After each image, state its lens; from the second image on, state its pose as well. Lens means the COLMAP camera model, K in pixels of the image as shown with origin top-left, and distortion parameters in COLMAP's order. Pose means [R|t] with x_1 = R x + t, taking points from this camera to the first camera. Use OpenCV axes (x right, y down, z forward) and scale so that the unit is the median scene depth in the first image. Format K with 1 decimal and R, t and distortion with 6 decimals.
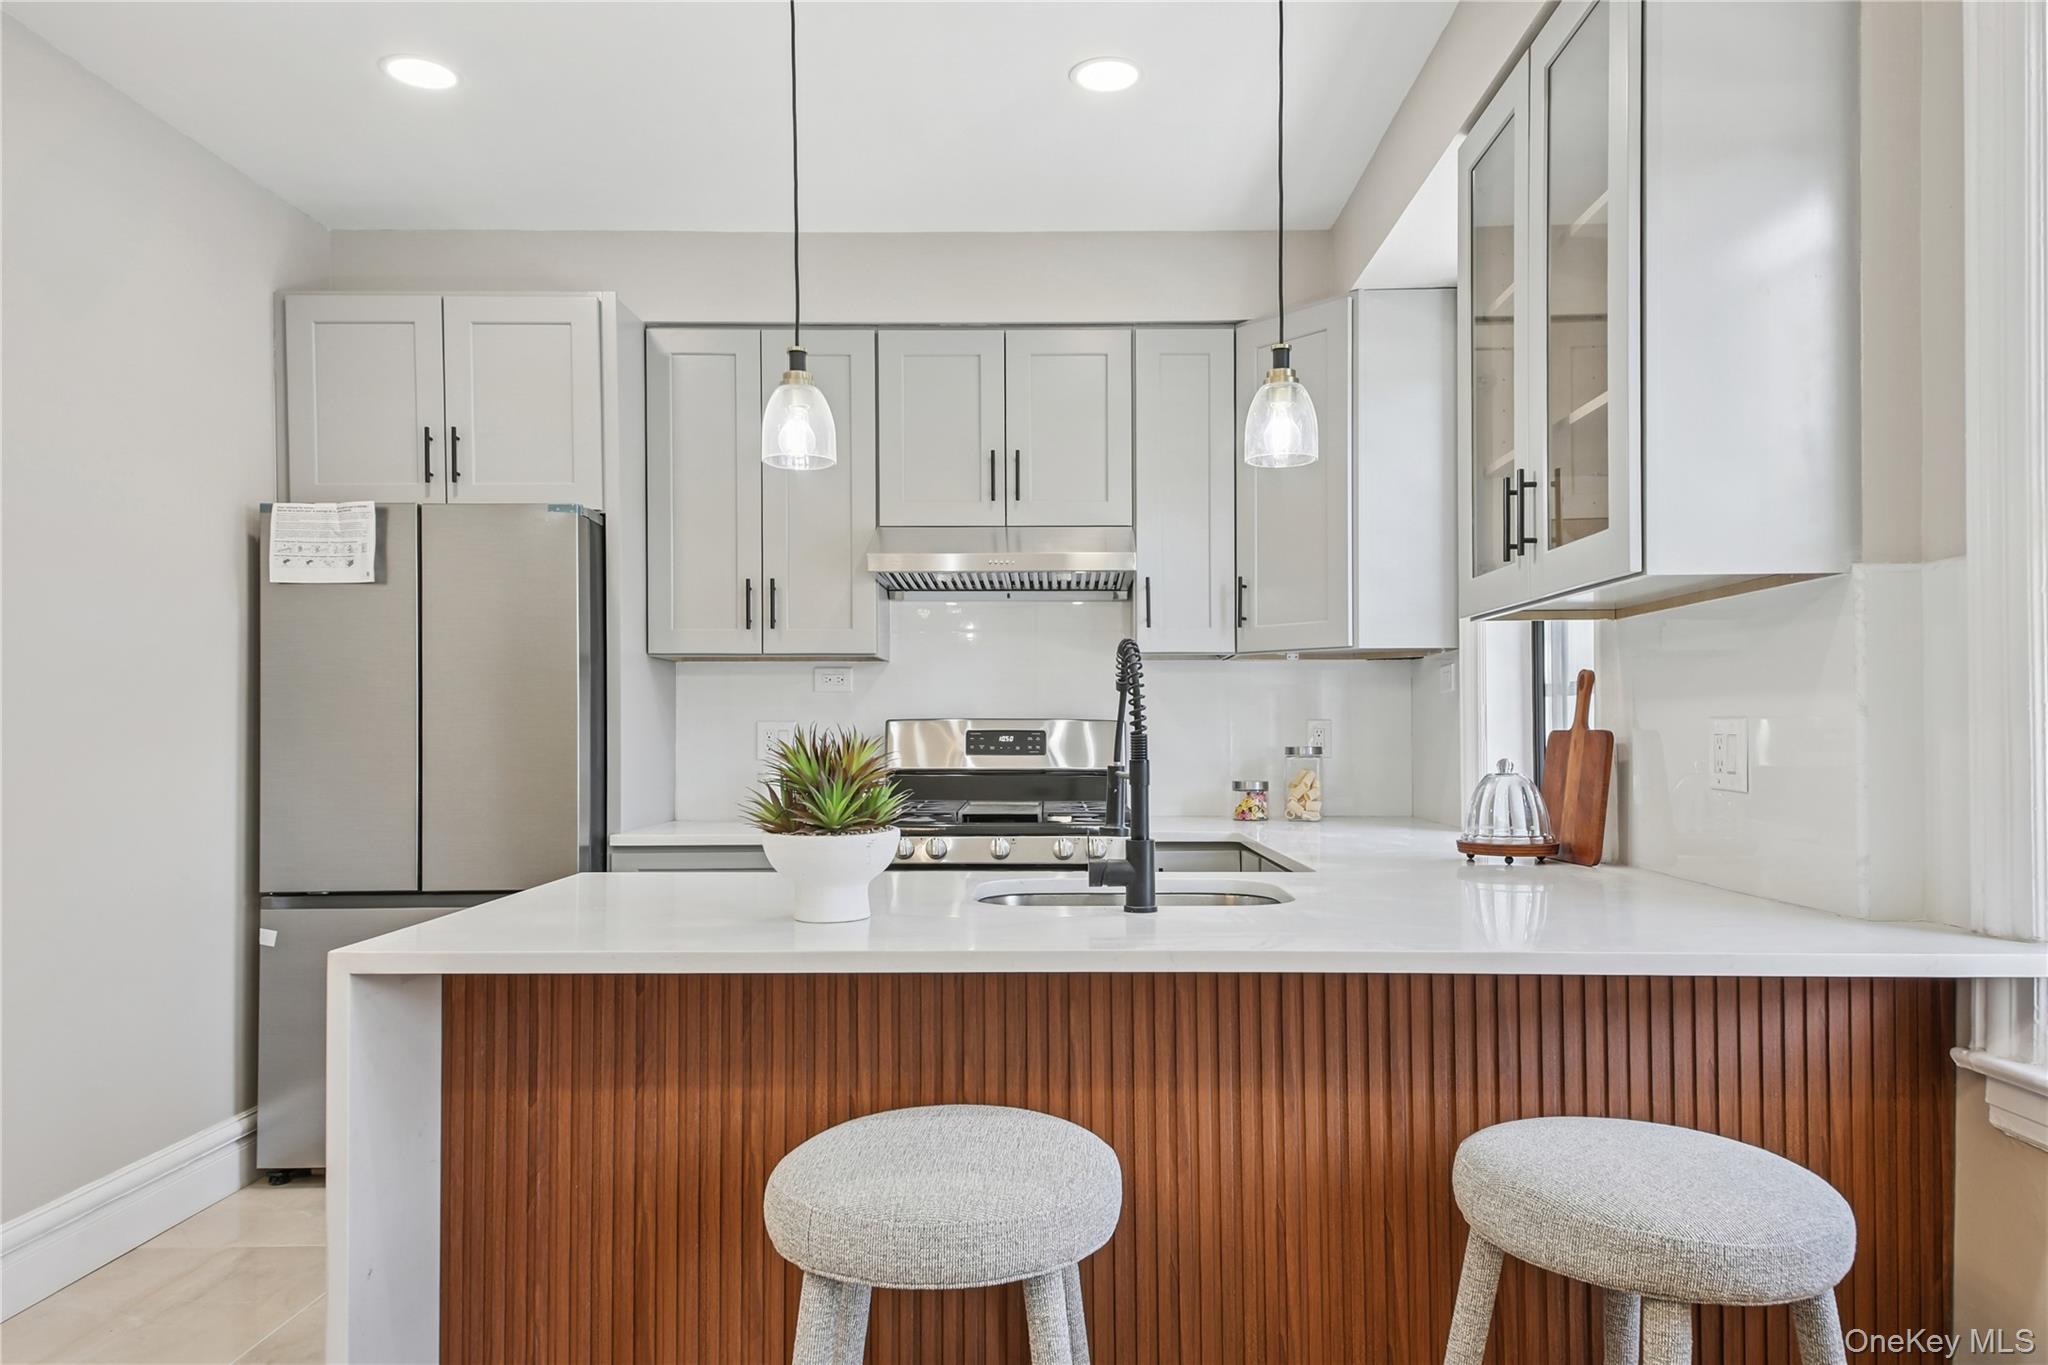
lens RADIAL K [[1354.0, 0, 1071.4], [0, 1354.0, 729.9], [0, 0, 1]] dist [0.053412, -0.001476]
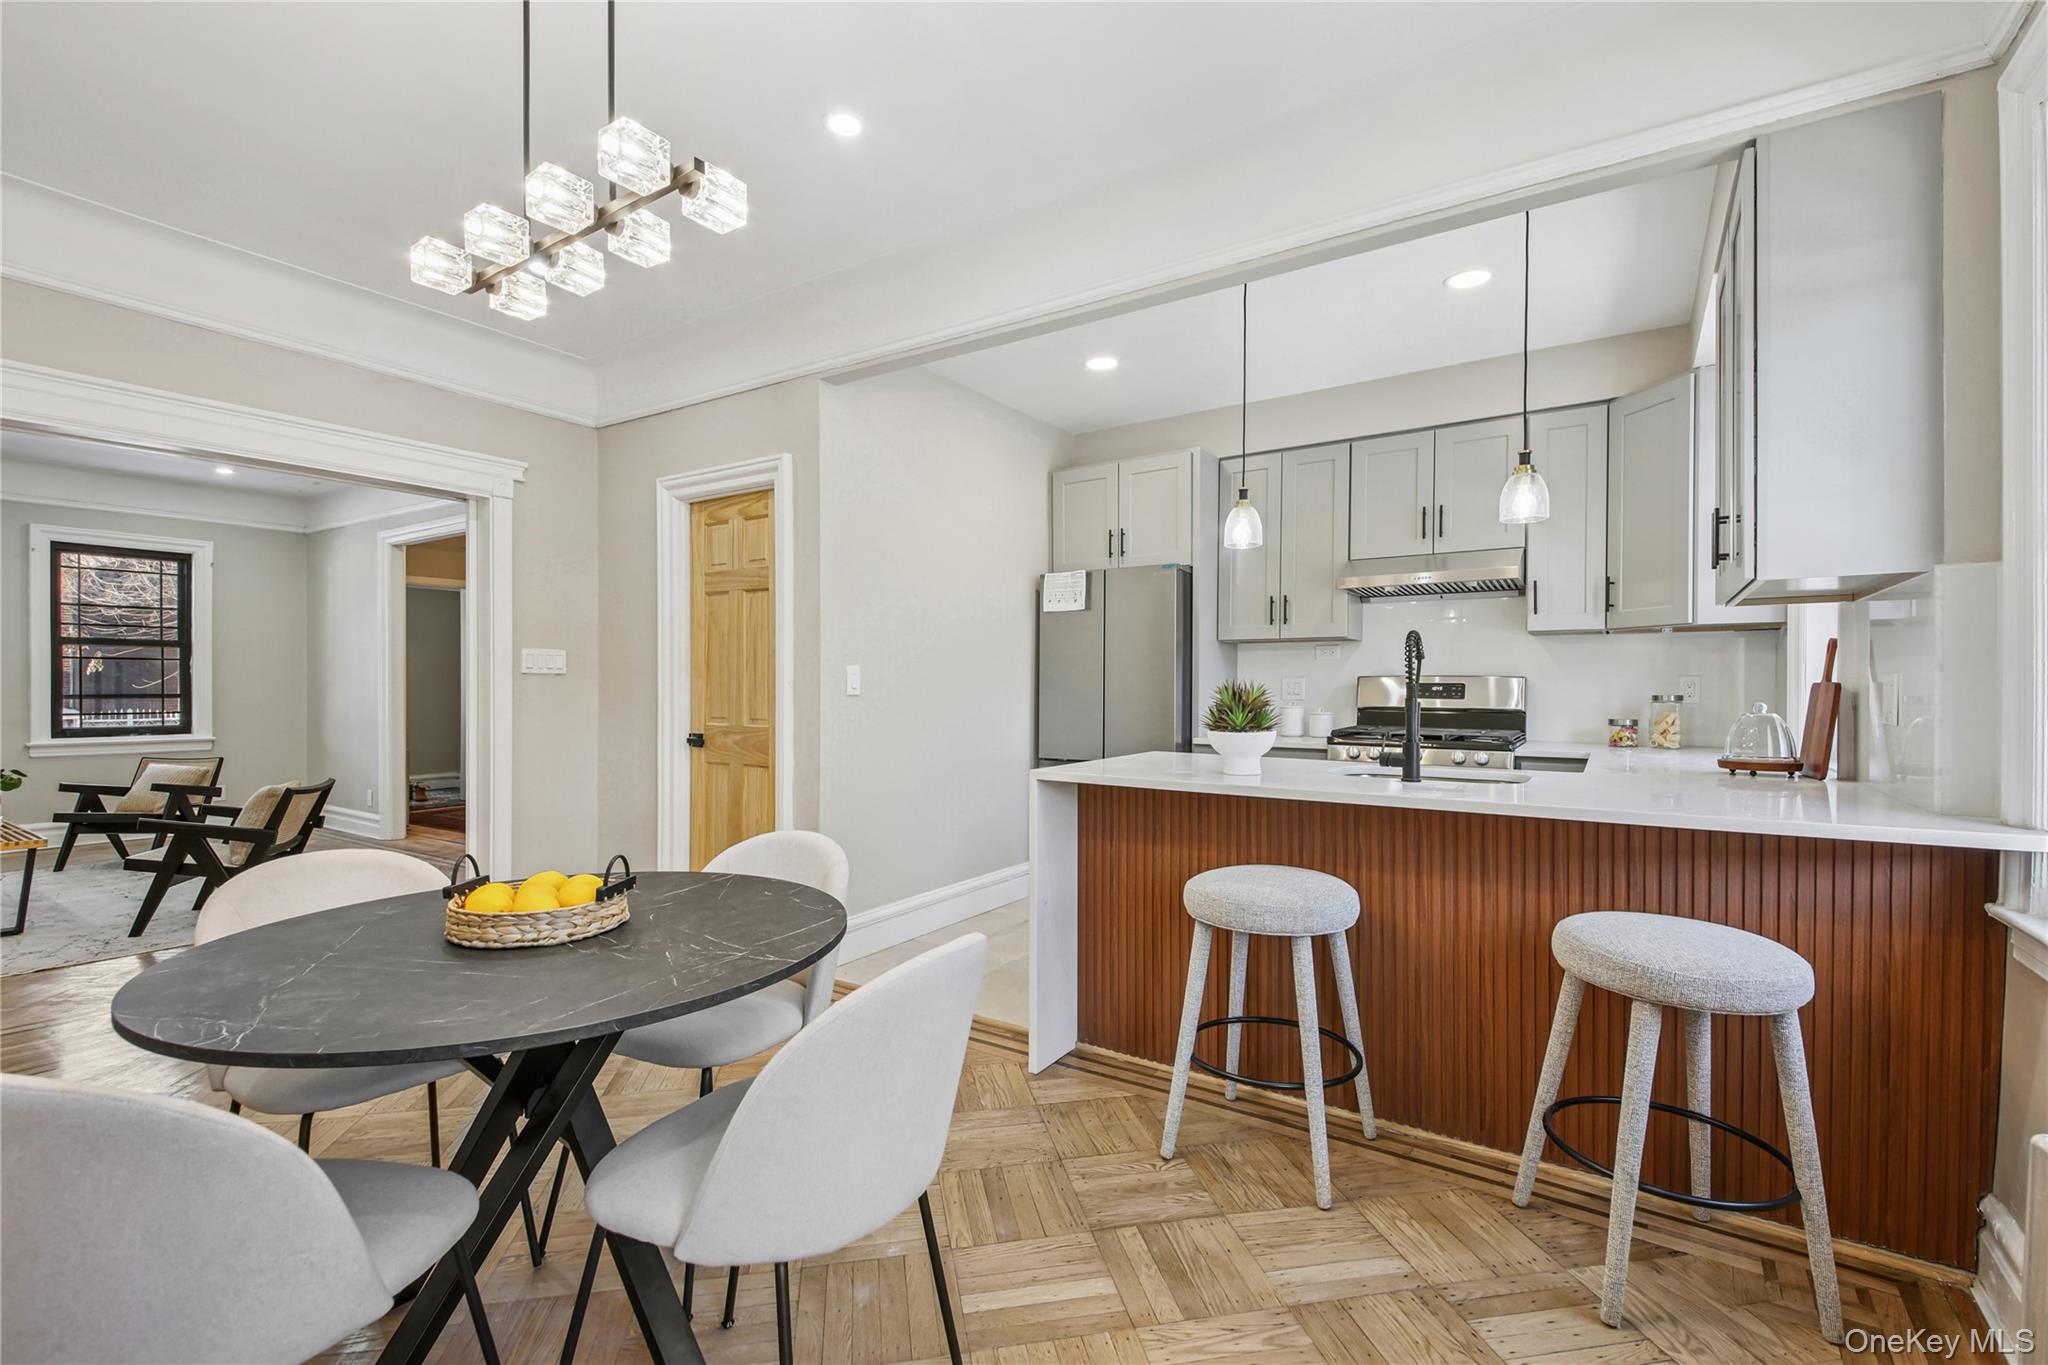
lens RADIAL K [[937.3, 0, 1030.1], [0, 937.3, 690.8], [0, 0, 1]] dist [0.004346, 0.000123]
pose [[0.830121, 0.006009, -0.557551, 0.236930], [-0.002324, 0.999971, 0.007317, 0.003347], [0.557578, -0.004778, 0.830111, -0.236056]]
